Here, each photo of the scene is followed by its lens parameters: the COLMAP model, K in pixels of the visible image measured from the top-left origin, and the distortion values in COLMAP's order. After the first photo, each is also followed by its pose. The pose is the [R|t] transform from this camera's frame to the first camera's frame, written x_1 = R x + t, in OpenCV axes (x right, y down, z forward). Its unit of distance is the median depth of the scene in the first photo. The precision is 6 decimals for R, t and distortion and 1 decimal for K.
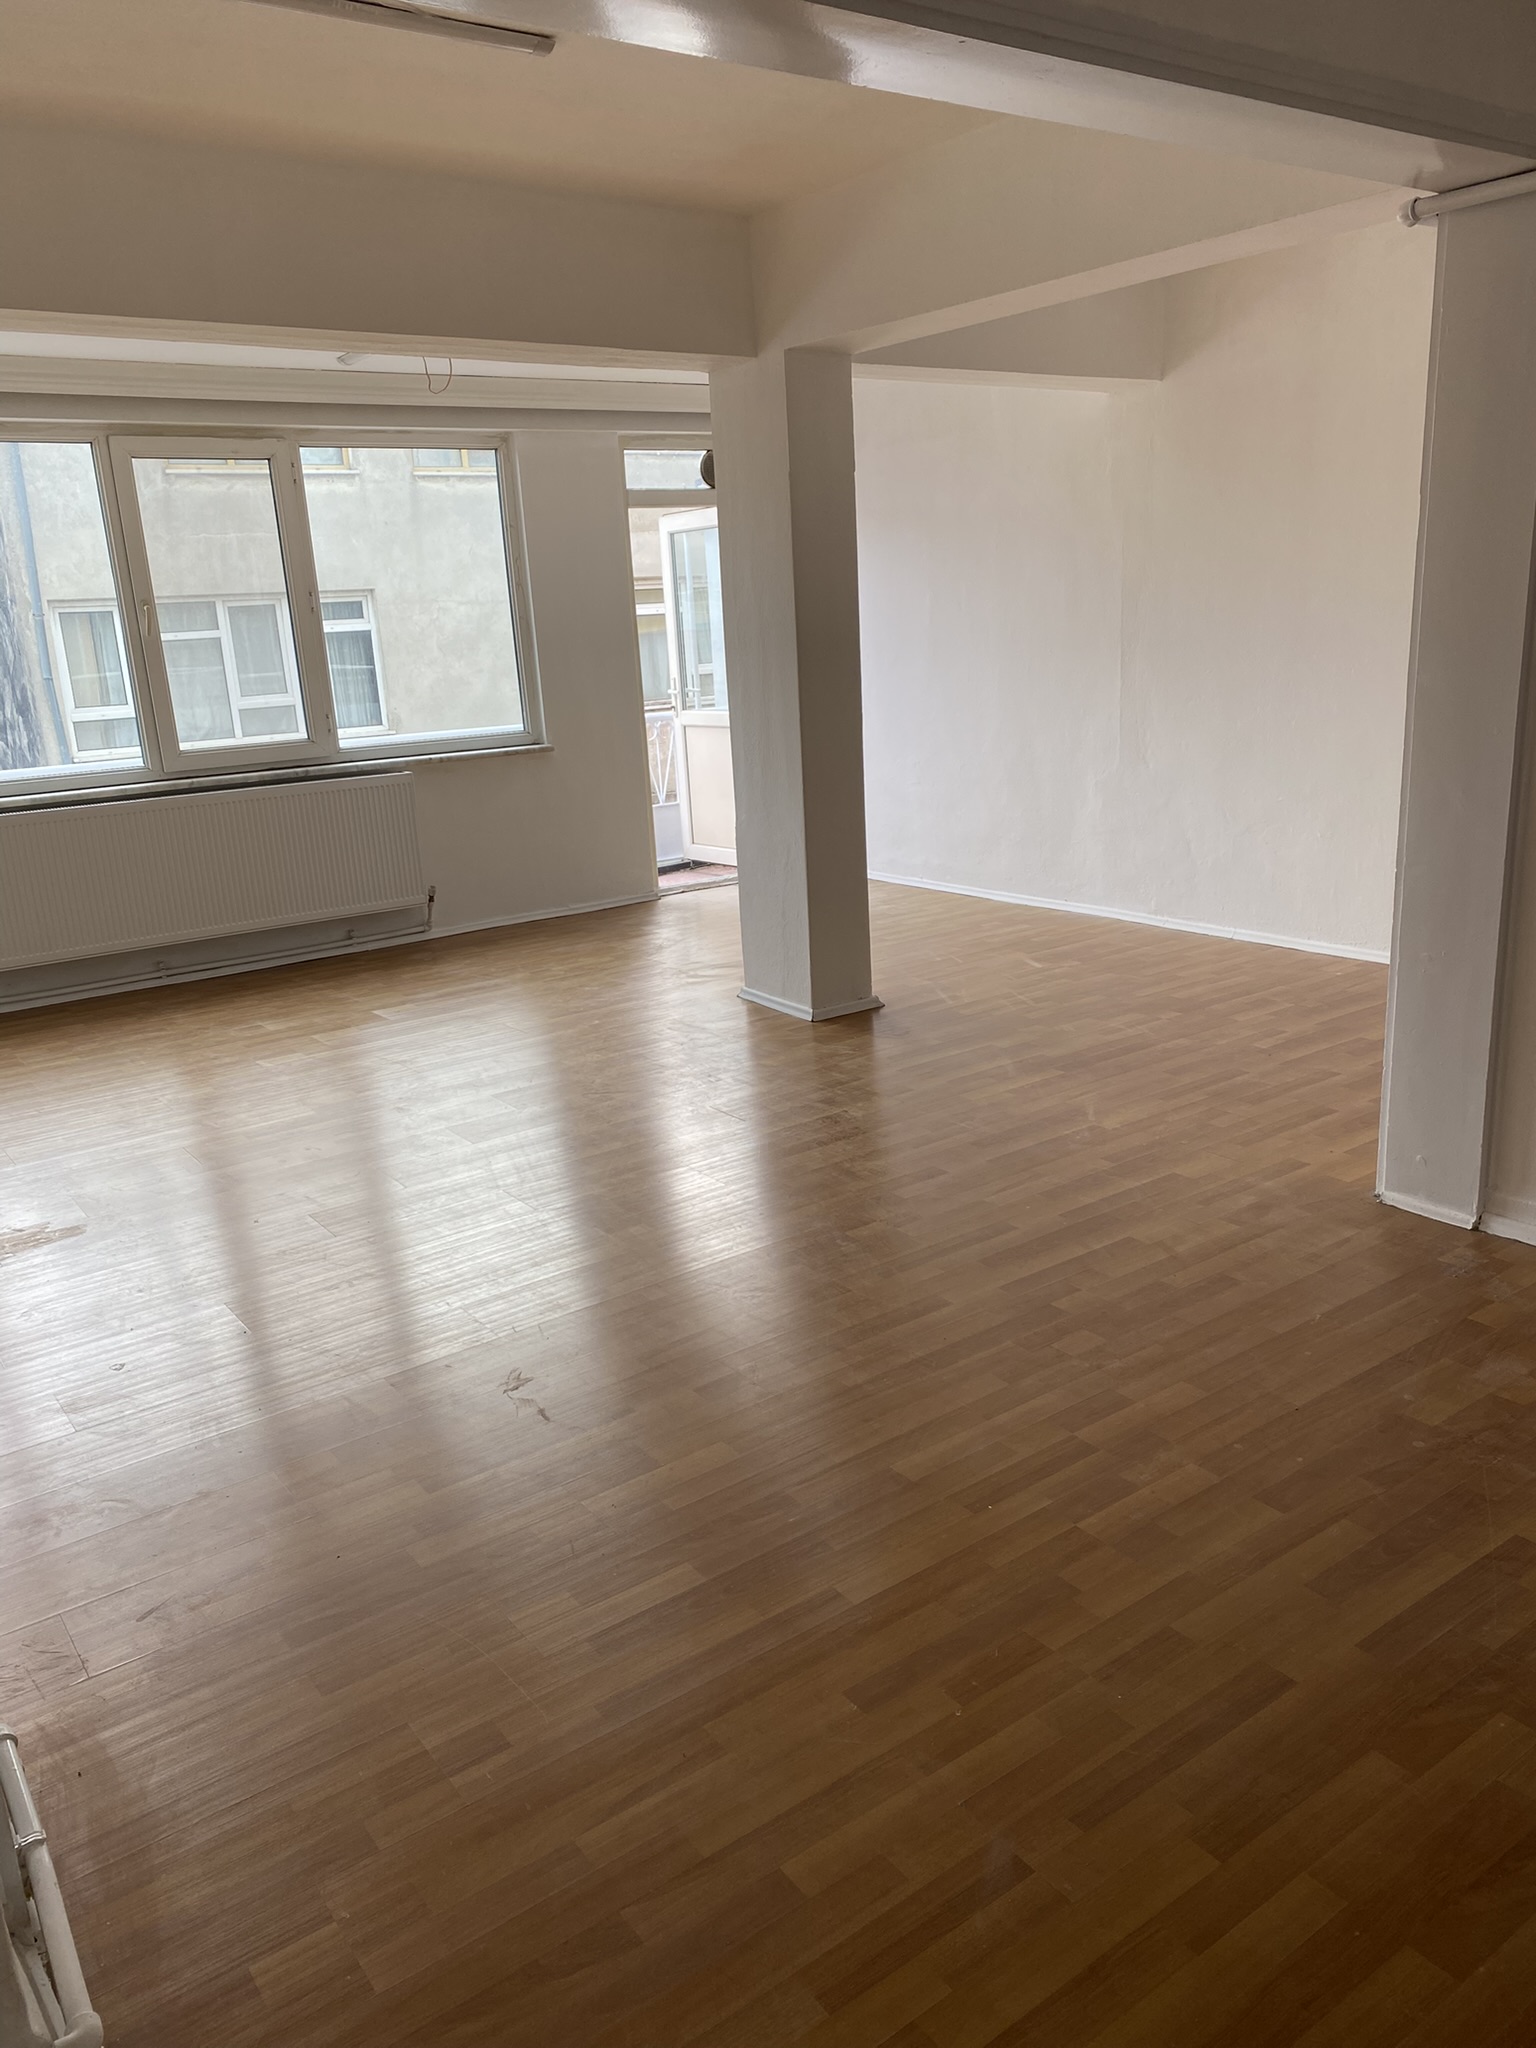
lens RADIAL K [[1569.5, 0, 772.9], [0, 1569.5, 1035.1], [0, 0, 1]] dist [0.057079, -0.066073]
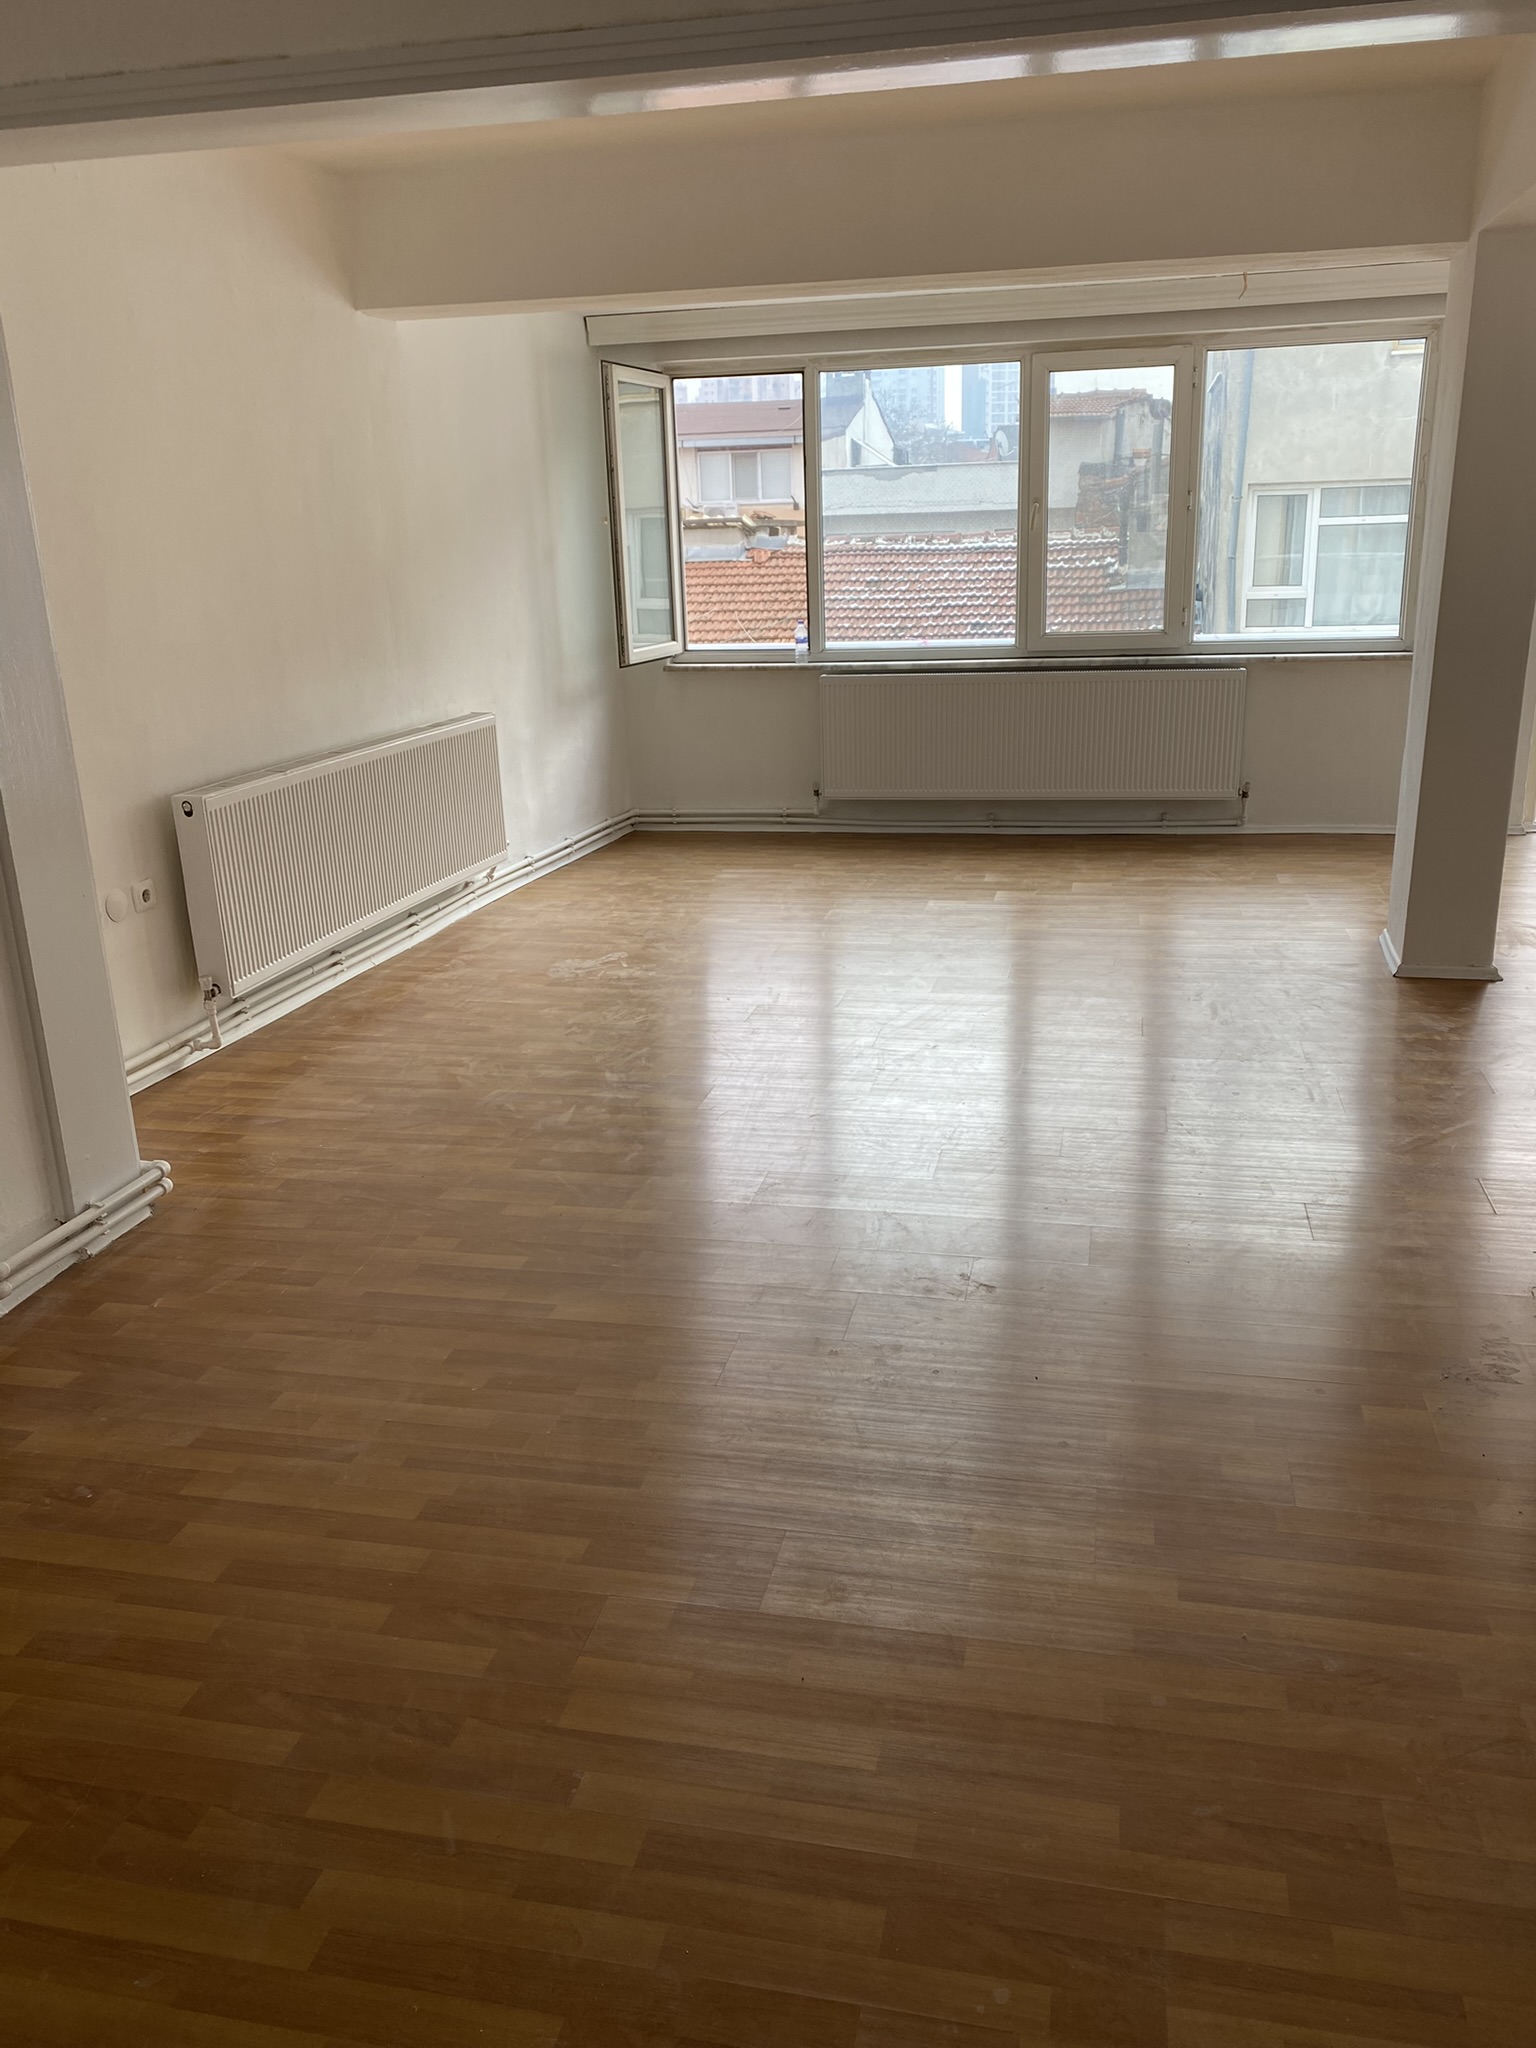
lens RADIAL K [[1569.5, 0, 778.7], [0, 1569.5, 1026.5], [0, 0, 1]] dist [0.057079, -0.066073]
pose [[0.667041, 0.251152, -0.701412, 0.365472], [-0.201328, 0.967205, 0.154862, -0.041484], [0.717303, 0.037915, 0.695729, 0.076016]]
